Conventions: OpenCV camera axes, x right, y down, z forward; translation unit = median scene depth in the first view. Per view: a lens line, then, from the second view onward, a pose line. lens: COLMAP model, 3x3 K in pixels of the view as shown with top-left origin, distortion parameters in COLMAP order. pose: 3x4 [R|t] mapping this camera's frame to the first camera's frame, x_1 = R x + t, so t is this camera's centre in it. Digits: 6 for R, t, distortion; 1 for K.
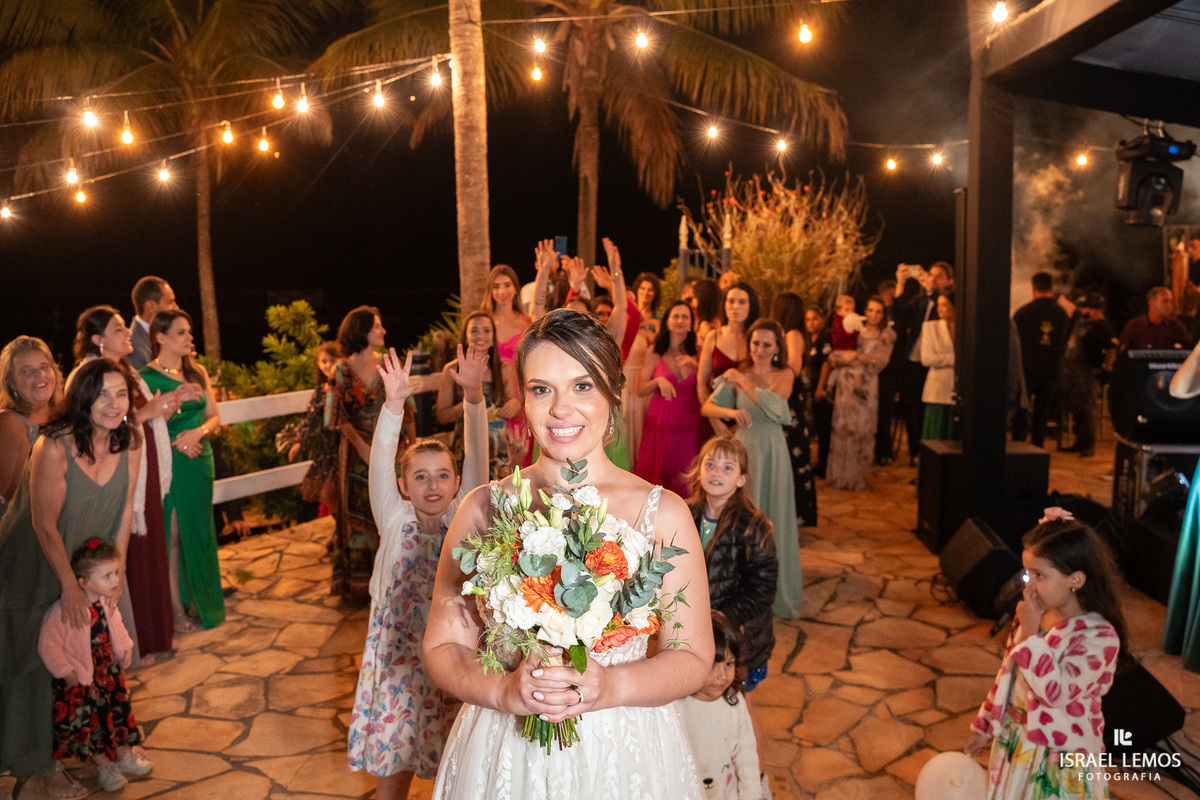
lens RADIAL K [[979.4, 0, 596.1], [0, 979.4, 396.4], [0, 0, 1]] dist [-0.104739, 0.079697]
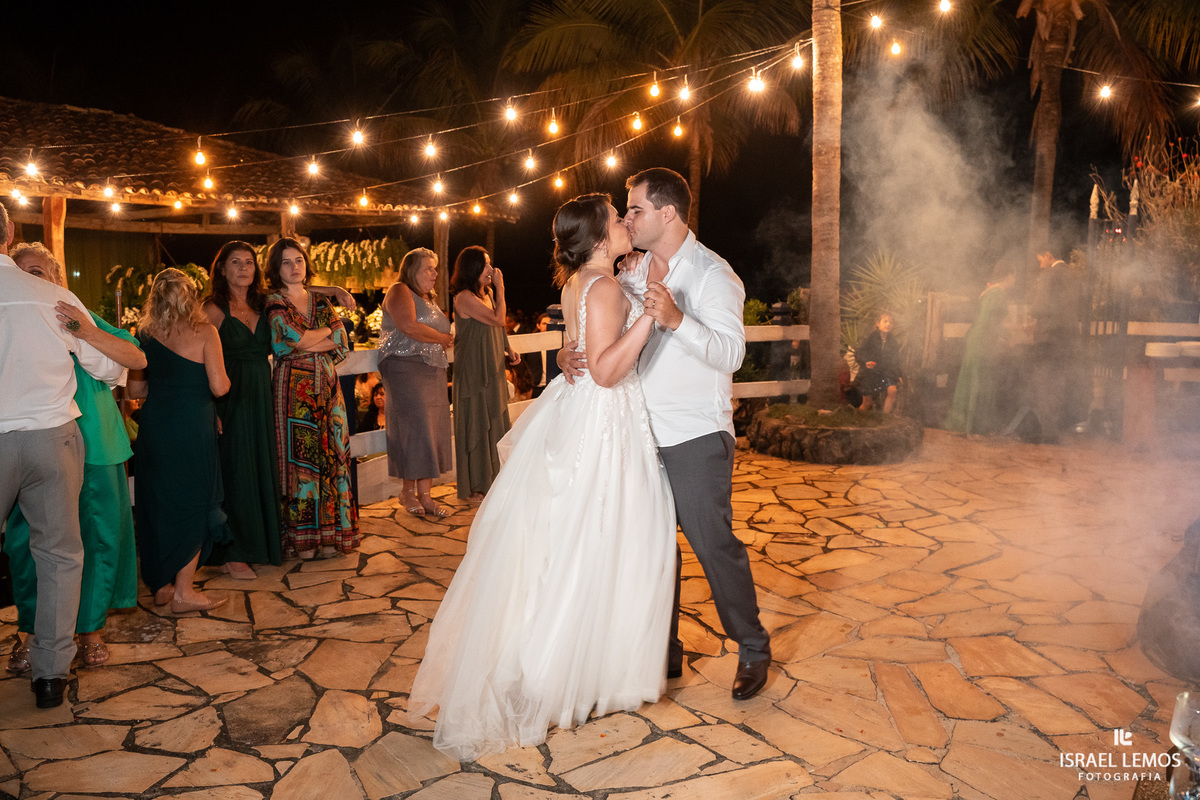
lens RADIAL K [[979.4, 0, 601.5], [0, 979.4, 399.6], [0, 0, 1]] dist [-0.104739, 0.079697]
pose [[0.845056, 0.070863, -0.529961, 0.196299], [-0.072755, 0.997199, 0.017328, 0.046963], [0.529705, 0.023914, 0.847845, -0.052246]]
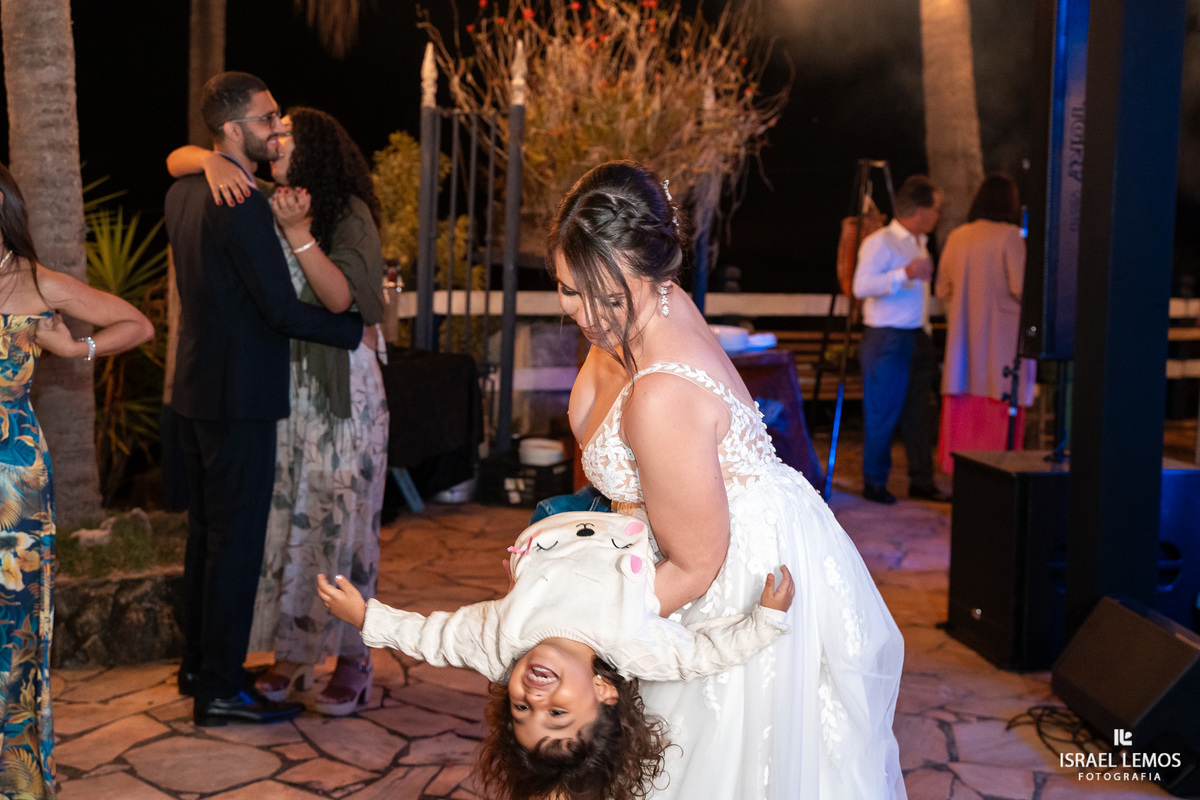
lens RADIAL K [[1624.2, 0, 598.4], [0, 1624.2, 404.1], [0, 0, 1]] dist [0.108156, 0.000000]
pose [[0.964378, -0.004169, 0.264496, -0.057997], [0.006016, 0.999963, -0.006175, 0.016067], [-0.264461, 0.007546, 0.964367, 0.130247]]
